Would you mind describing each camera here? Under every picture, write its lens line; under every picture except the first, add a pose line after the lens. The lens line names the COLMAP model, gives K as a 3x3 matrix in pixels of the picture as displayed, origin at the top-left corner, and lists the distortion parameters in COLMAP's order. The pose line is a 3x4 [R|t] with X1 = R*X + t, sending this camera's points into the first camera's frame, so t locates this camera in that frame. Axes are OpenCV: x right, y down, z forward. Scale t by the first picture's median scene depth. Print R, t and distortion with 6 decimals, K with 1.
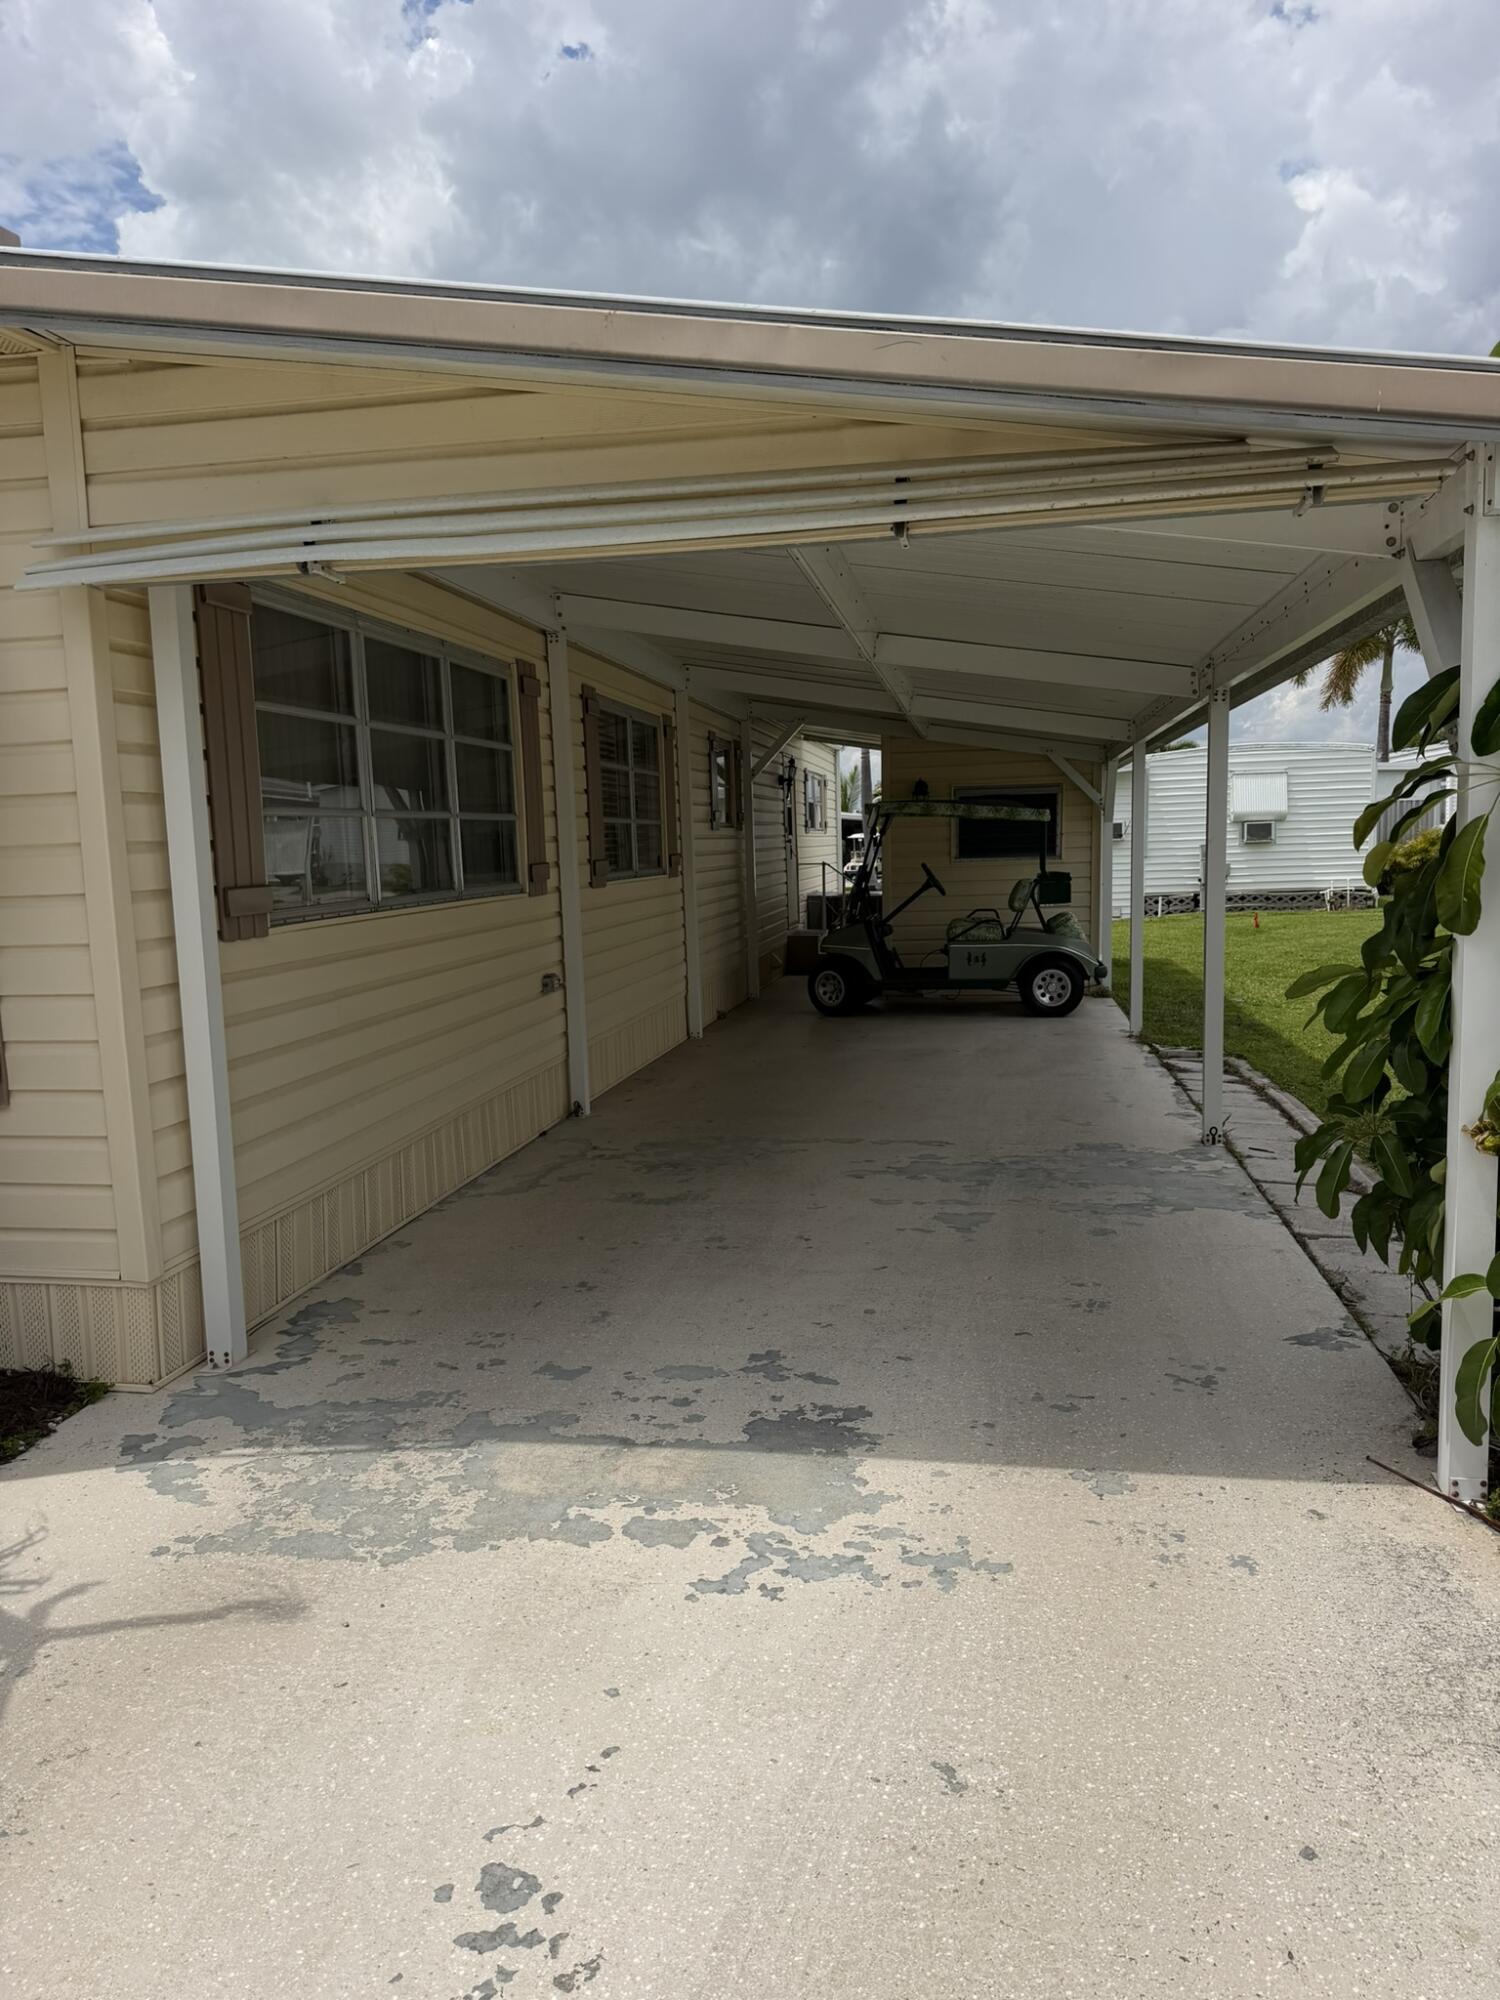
lens RADIAL K [[1409.6, 0, 827.0], [0, 1409.6, 969.3], [0, 0, 1]] dist [0.047252, -0.056315]
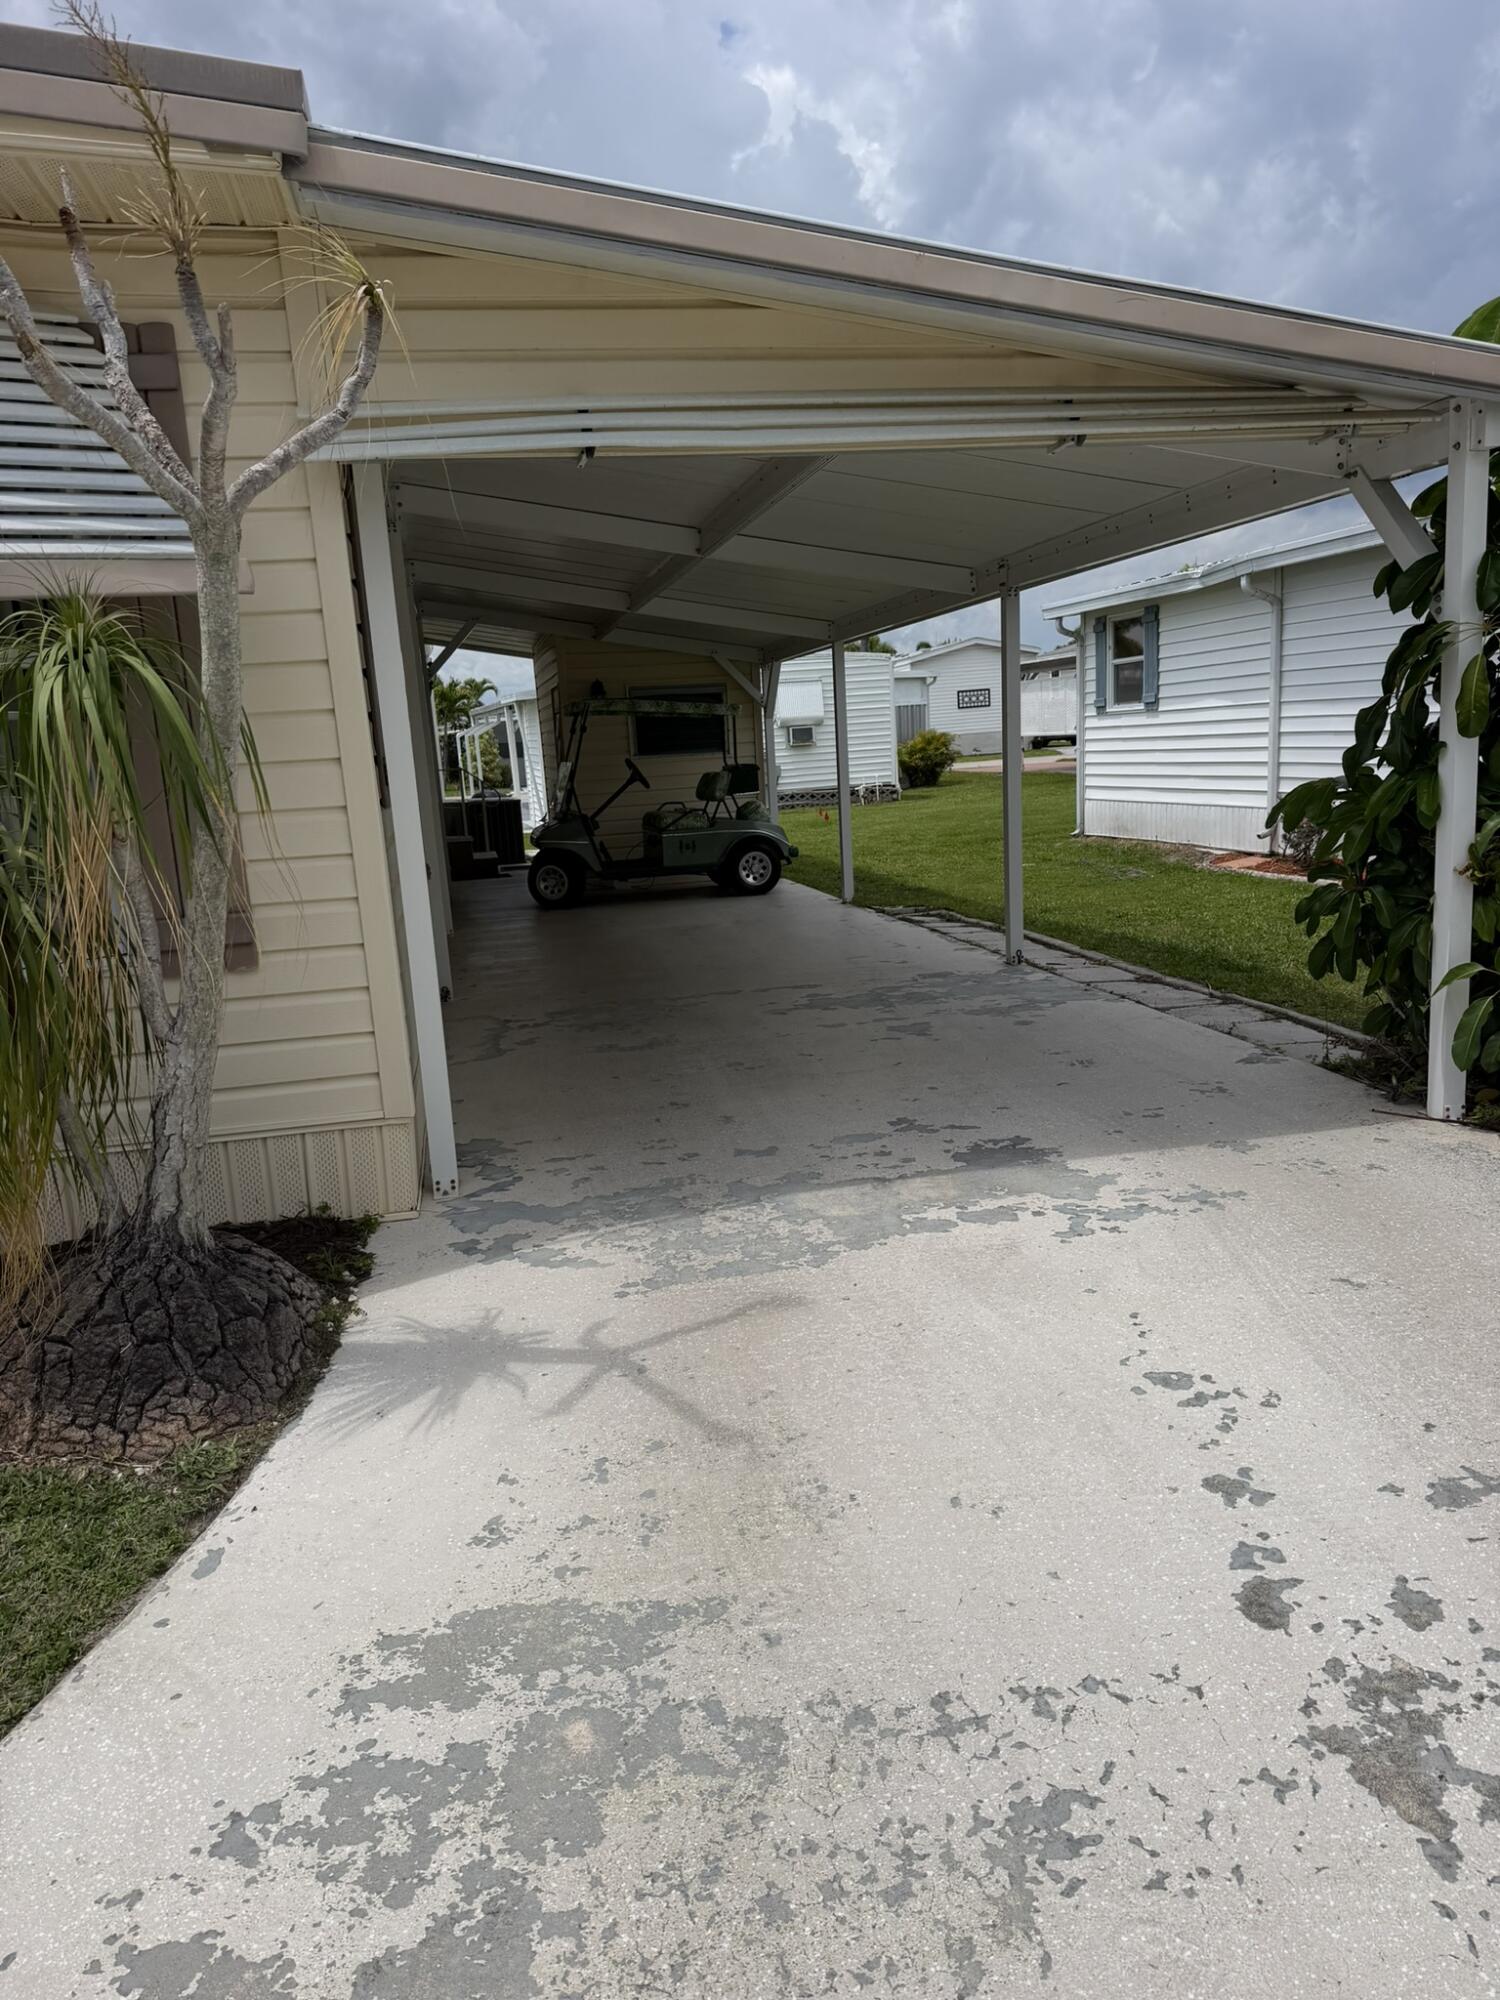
lens RADIAL K [[1409.6, 0, 774.0], [0, 1409.6, 980.5], [0, 0, 1]] dist [0.047252, -0.056315]
pose [[0.929598, -0.089181, 0.357624, -0.619583], [0.067607, 0.995081, 0.072407, 0.058302], [-0.362322, -0.043132, 0.931054, -0.111488]]
